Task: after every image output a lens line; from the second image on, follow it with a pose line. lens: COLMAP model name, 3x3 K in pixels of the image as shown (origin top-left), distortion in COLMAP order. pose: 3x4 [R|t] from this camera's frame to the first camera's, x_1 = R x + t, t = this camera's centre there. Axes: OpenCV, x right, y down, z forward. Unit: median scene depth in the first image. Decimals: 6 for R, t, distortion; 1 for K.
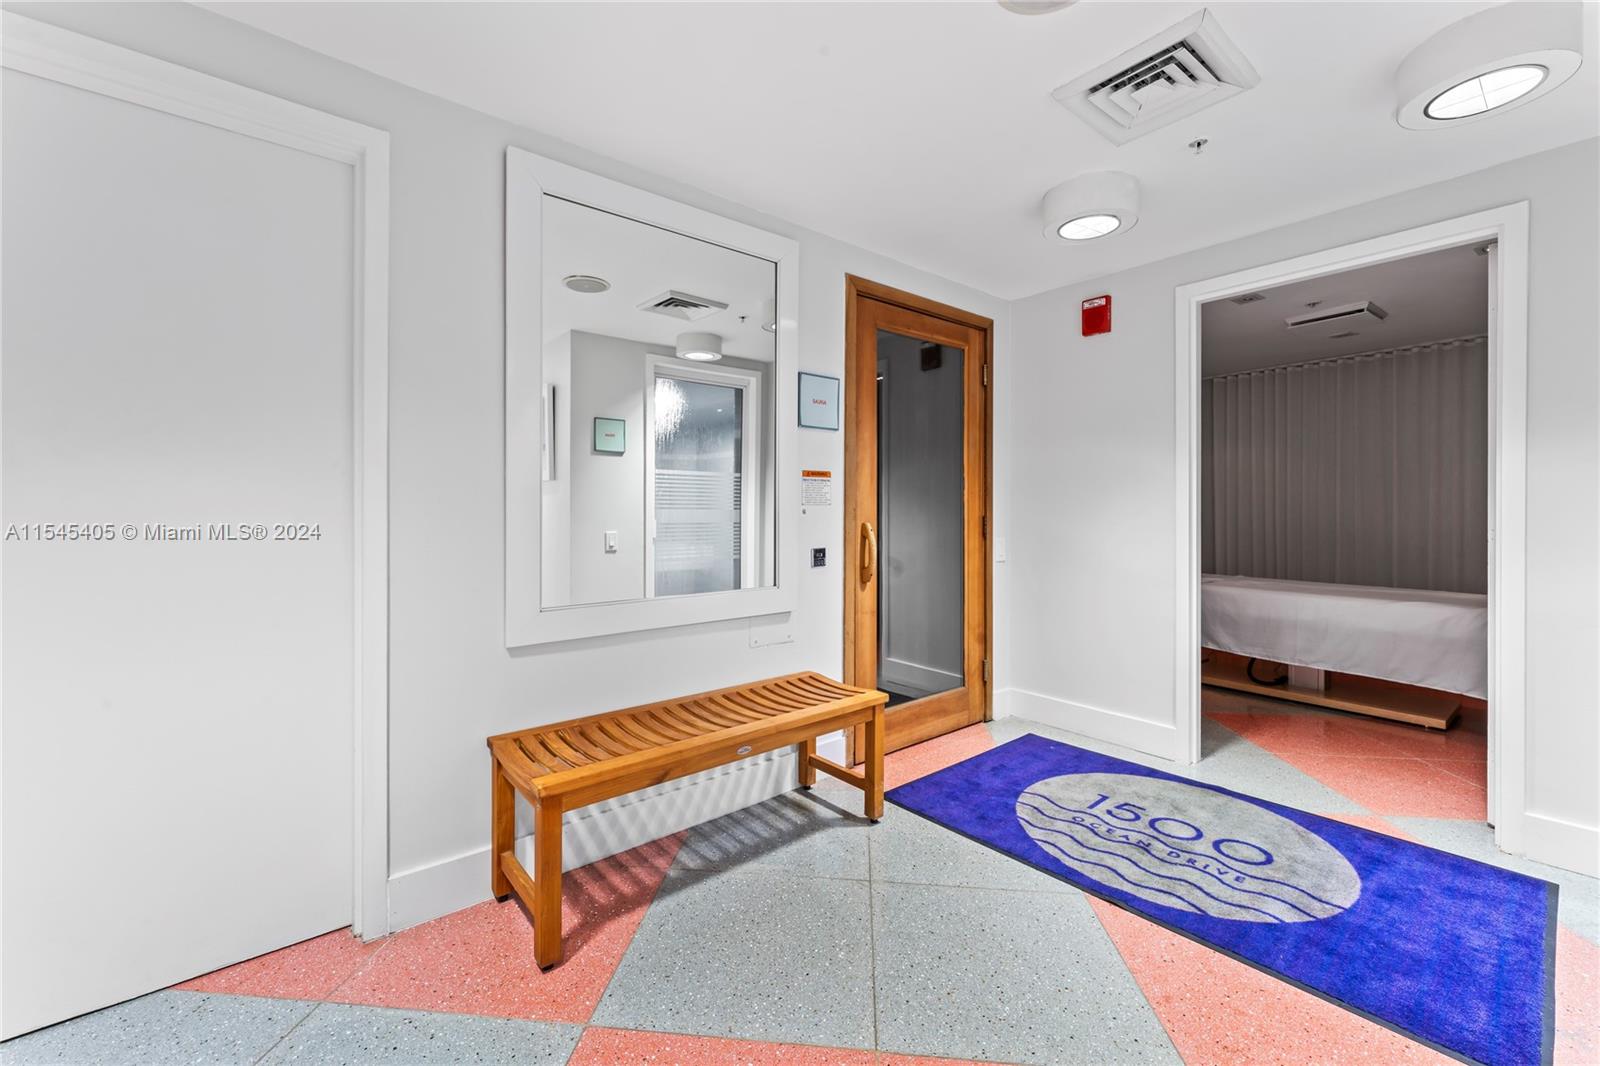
lens RADIAL K [[640.3, 0, 793.7], [0, 640.3, 521.2], [0, 0, 1]] dist [0.001843, -0.000178]
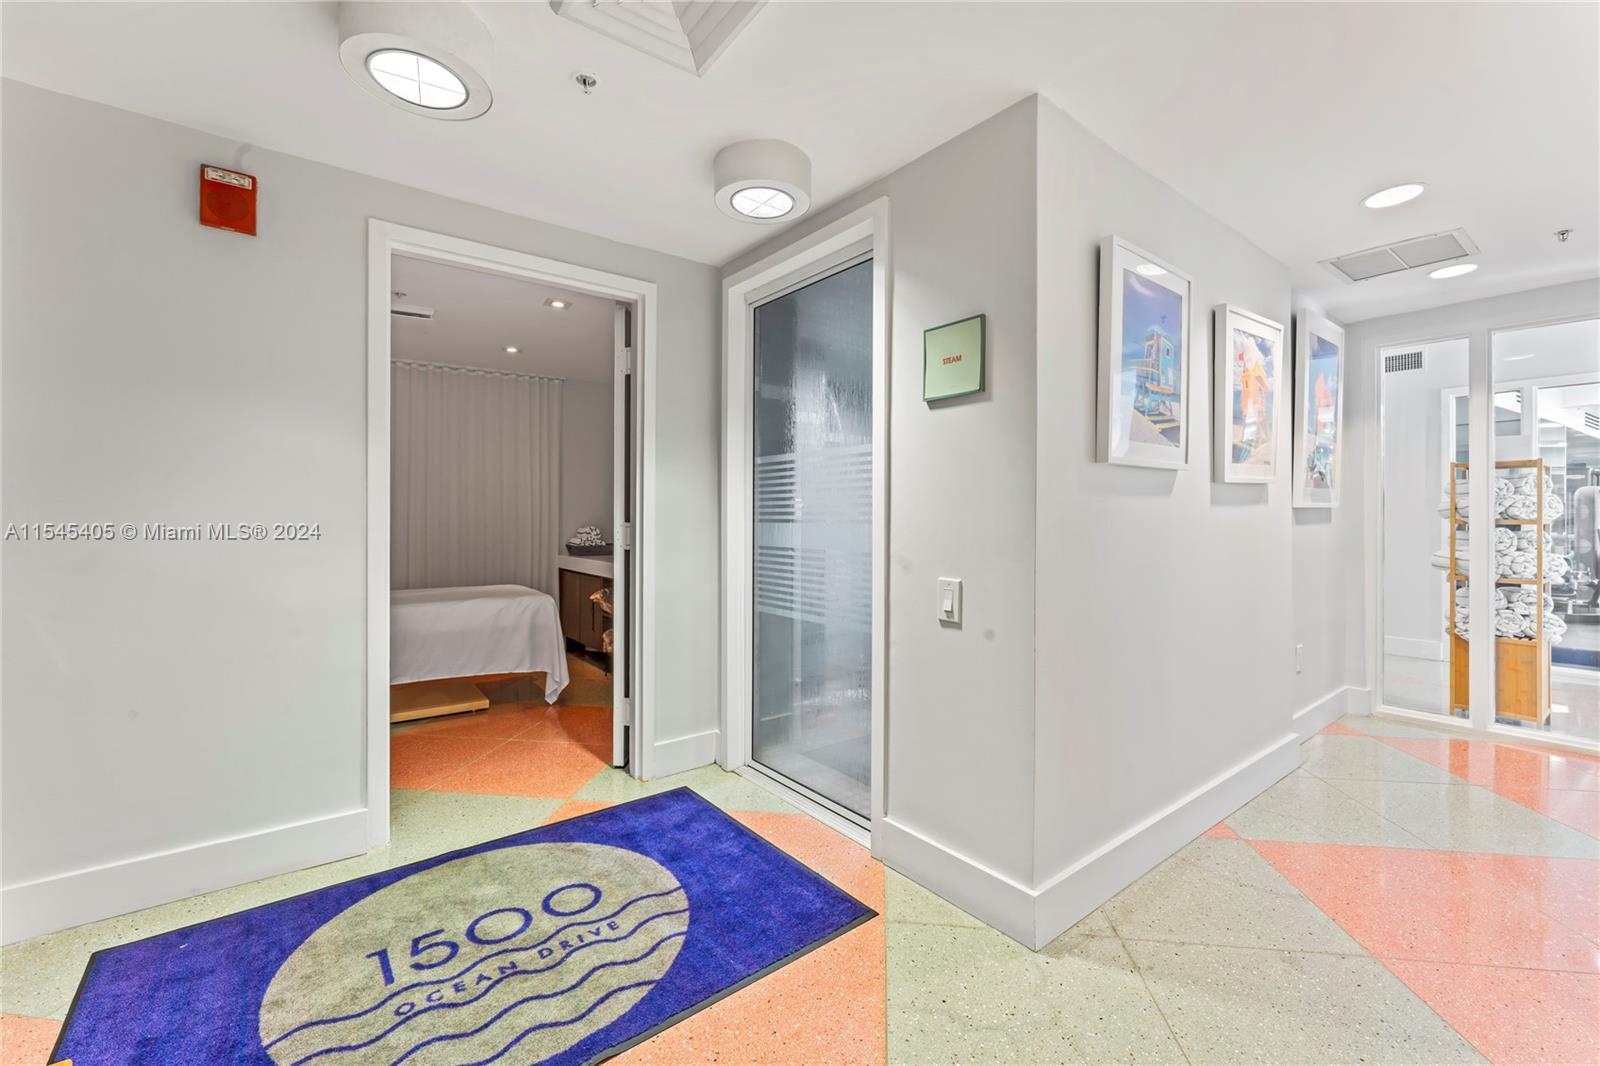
lens RADIAL K [[661.2, 0, 800.0], [0, 661.2, 496.3], [0, 0, 1]] dist [-0.000611, 0.000013]
pose [[0.033408, 0.029859, 0.998996, -0.197331], [0.010558, 0.999487, -0.030226, -0.008963], [-0.999386, 0.011557, 0.033076, 0.586281]]
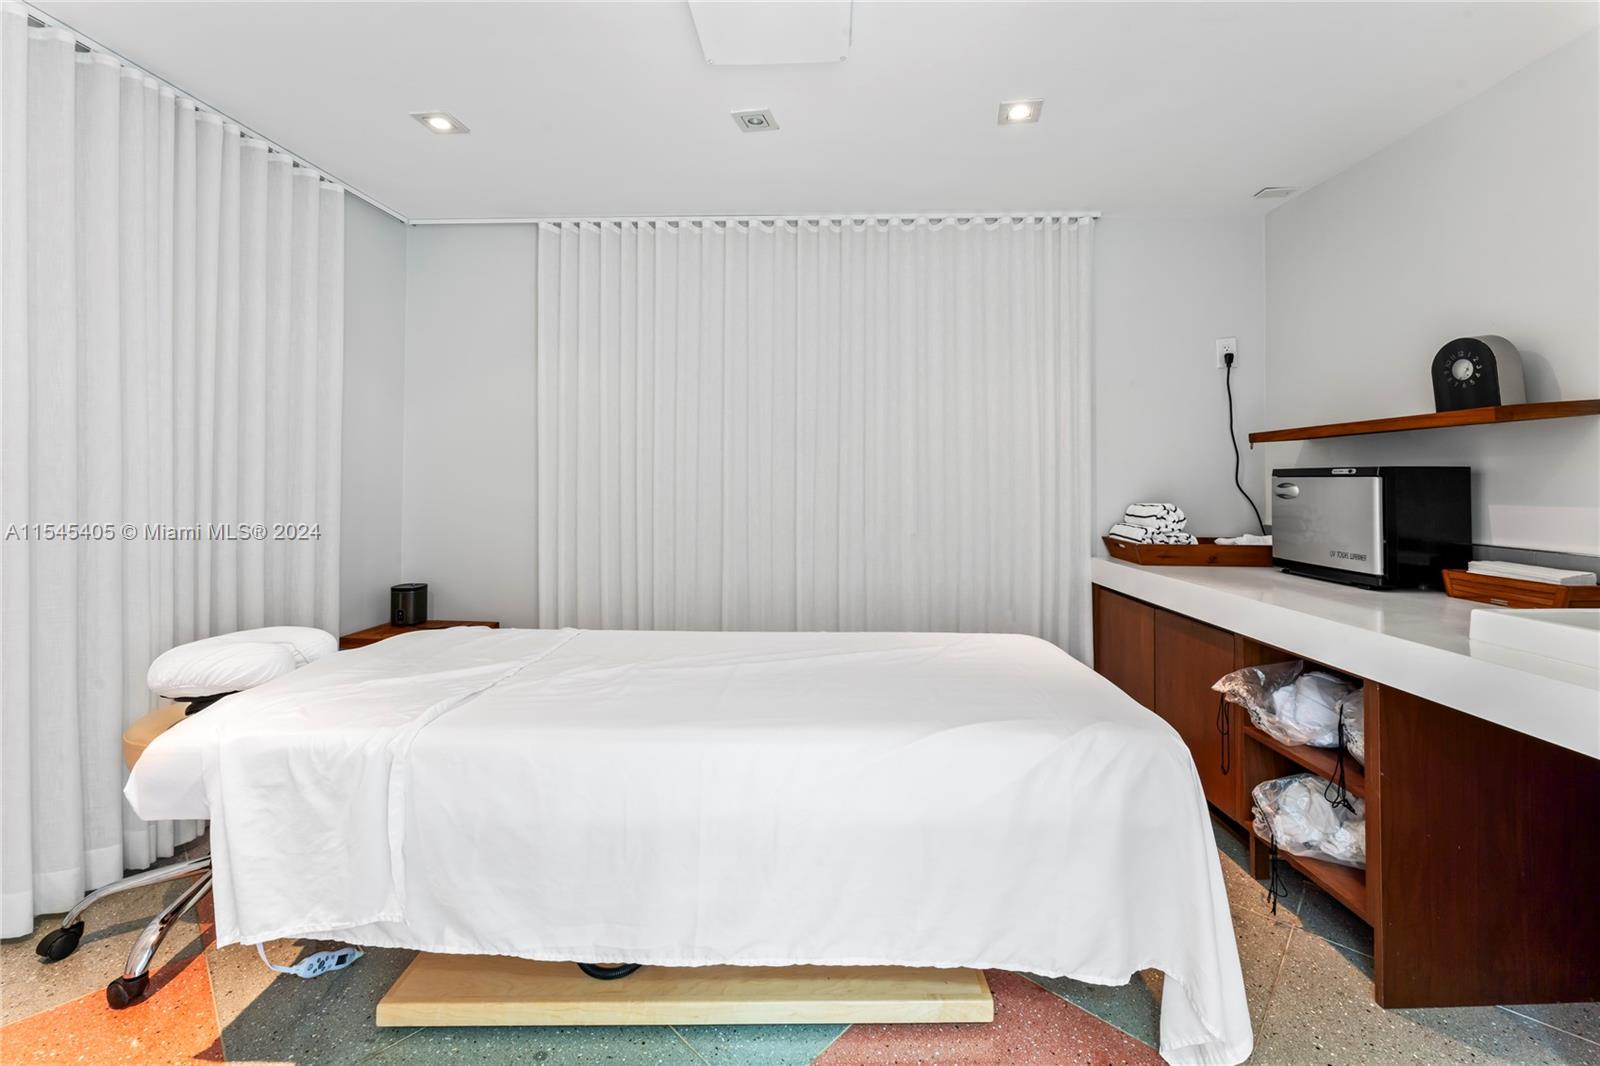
lens RADIAL K [[640.3, 0, 793.7], [0, 640.3, 521.2], [0, 0, 1]] dist [0.001843, -0.000178]
pose [[0.639909, -0.041720, 0.767317, 0.924351], [0.002312, 0.998625, 0.052368, -0.008949], [-0.768447, -0.031736, 0.639126, 1.216535]]
